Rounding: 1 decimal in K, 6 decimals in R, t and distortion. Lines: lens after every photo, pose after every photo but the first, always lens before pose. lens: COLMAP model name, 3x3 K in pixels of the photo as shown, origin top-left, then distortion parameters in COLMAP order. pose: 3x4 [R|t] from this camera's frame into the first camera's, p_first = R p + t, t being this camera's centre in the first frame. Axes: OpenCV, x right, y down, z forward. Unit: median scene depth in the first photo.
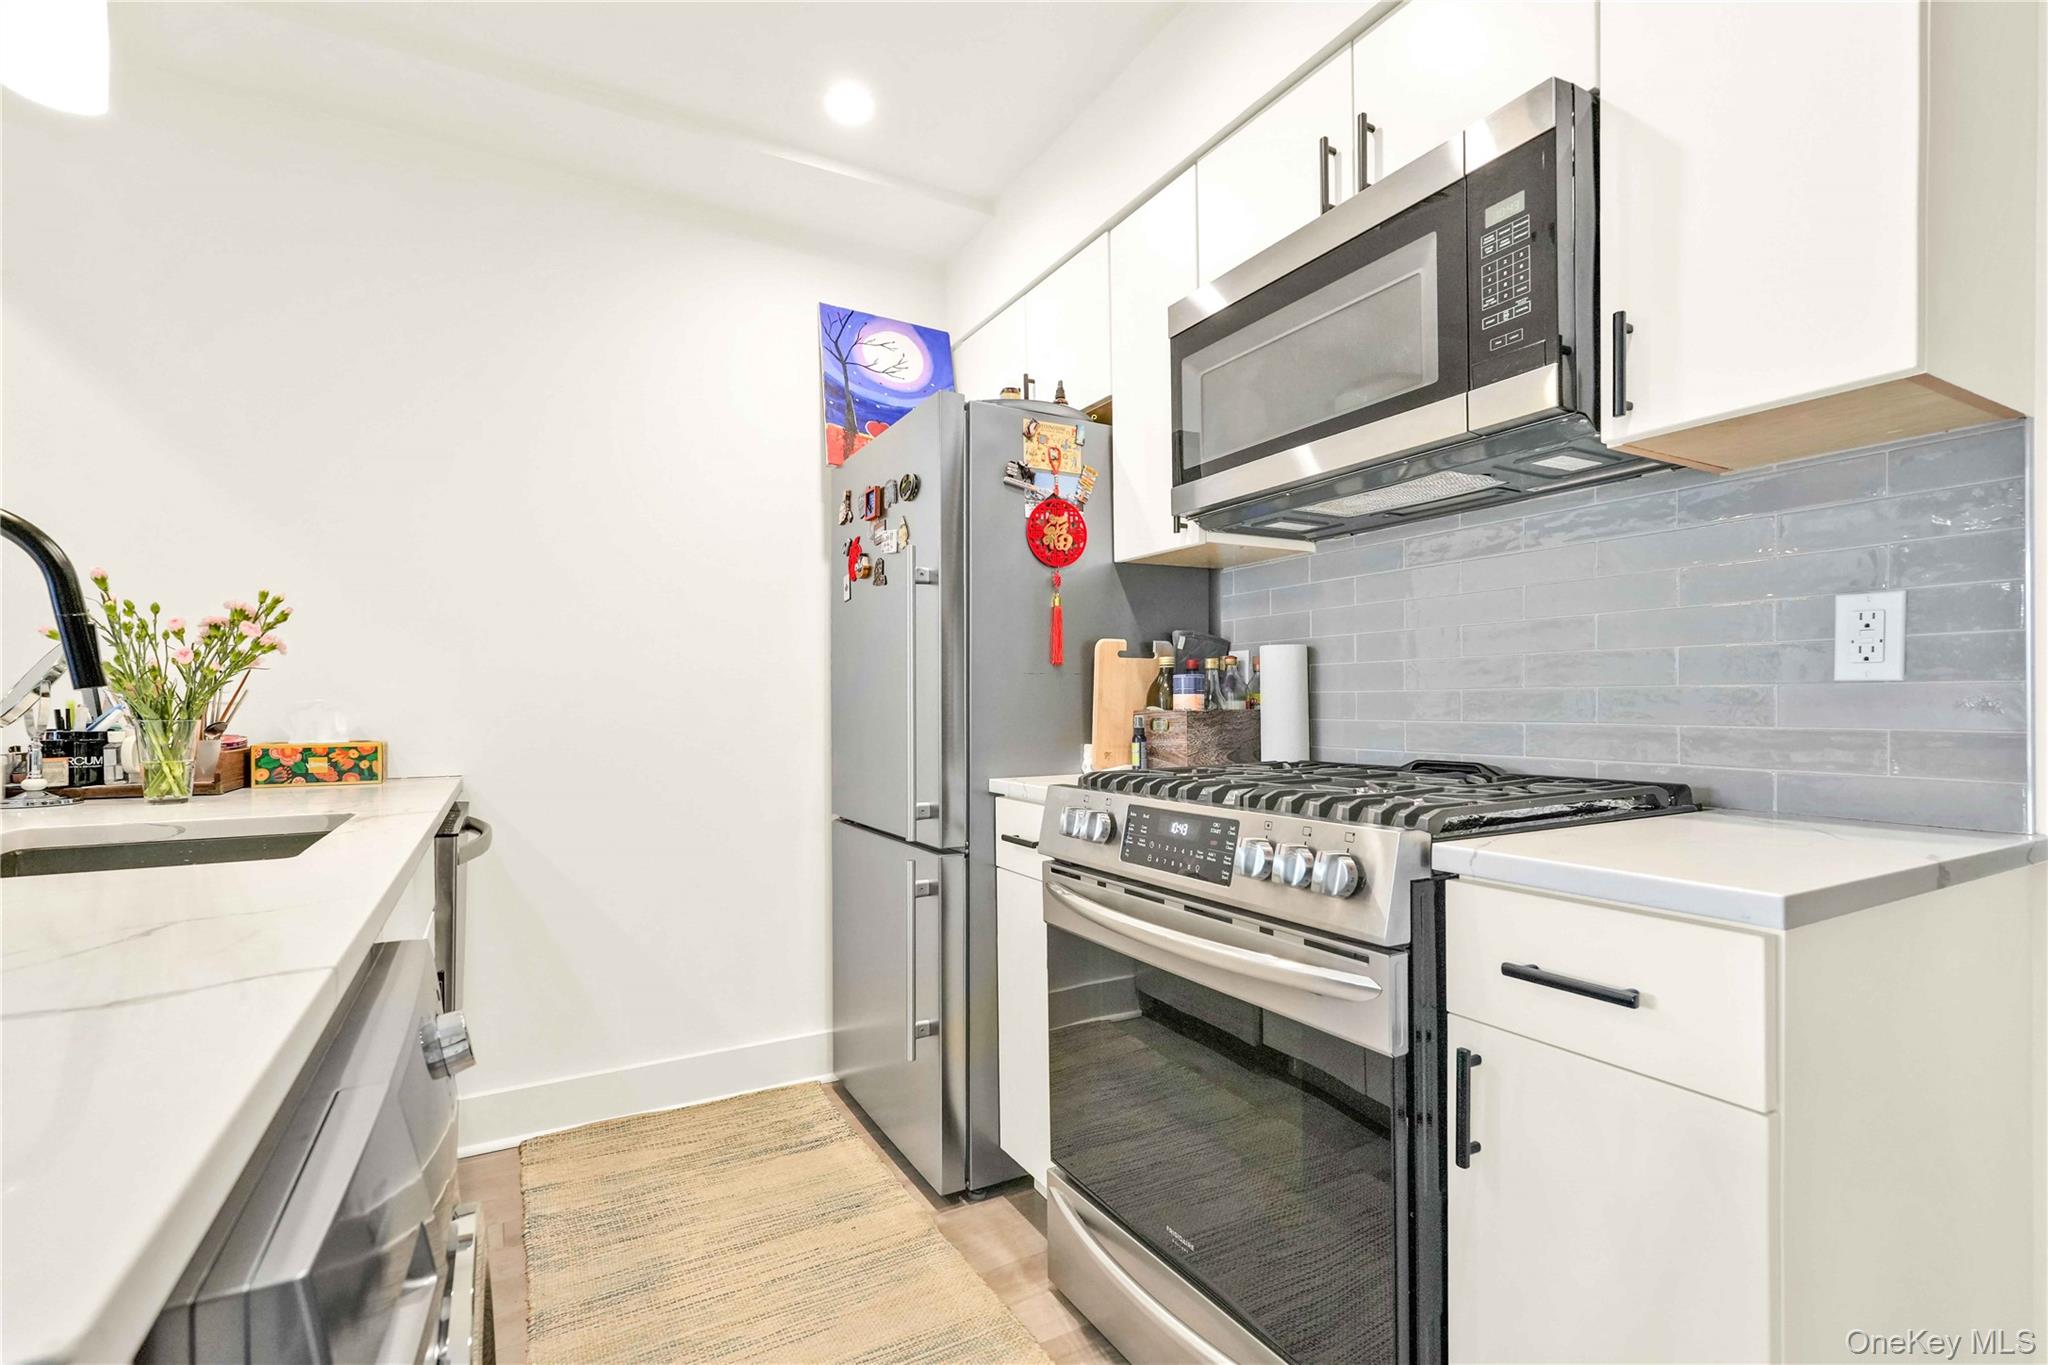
lens RADIAL K [[923.7, 0, 1008.9], [0, 923.7, 712.6], [0, 0, 1]] dist [-0.021873, 0.011119]
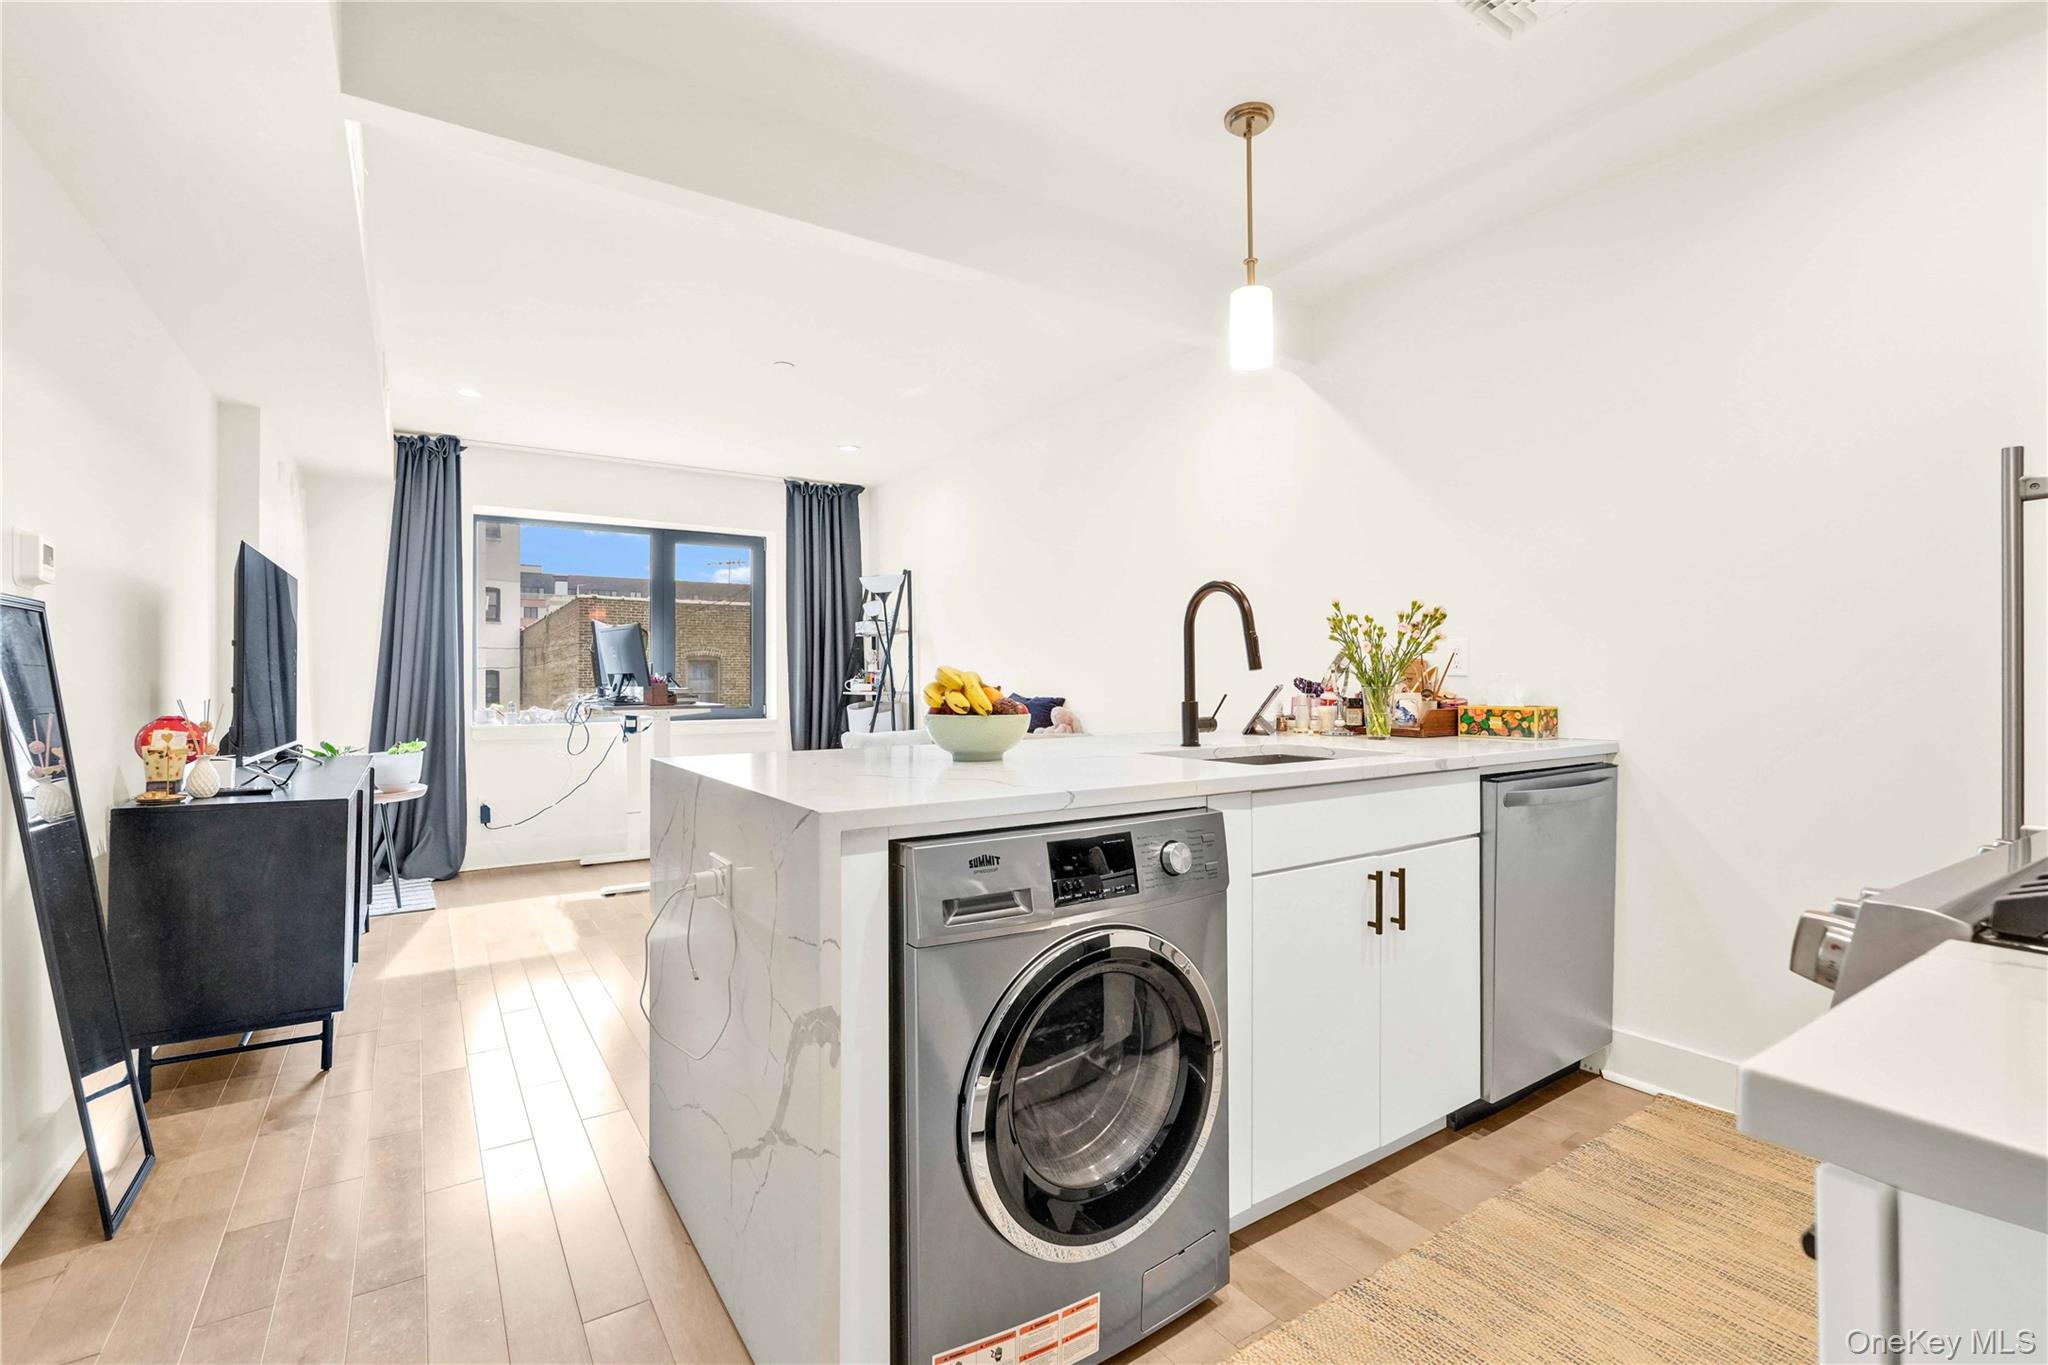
lens RADIAL K [[908.3, 0, 1021.7], [0, 908.3, 676.9], [0, 0, 1]] dist [-0.016561, 0.010017]
pose [[0.082494, 0.002168, -0.996589, 0.490338], [-0.006799, 0.999976, 0.001613, -0.006570], [0.996568, 0.006642, 0.082507, 0.205080]]
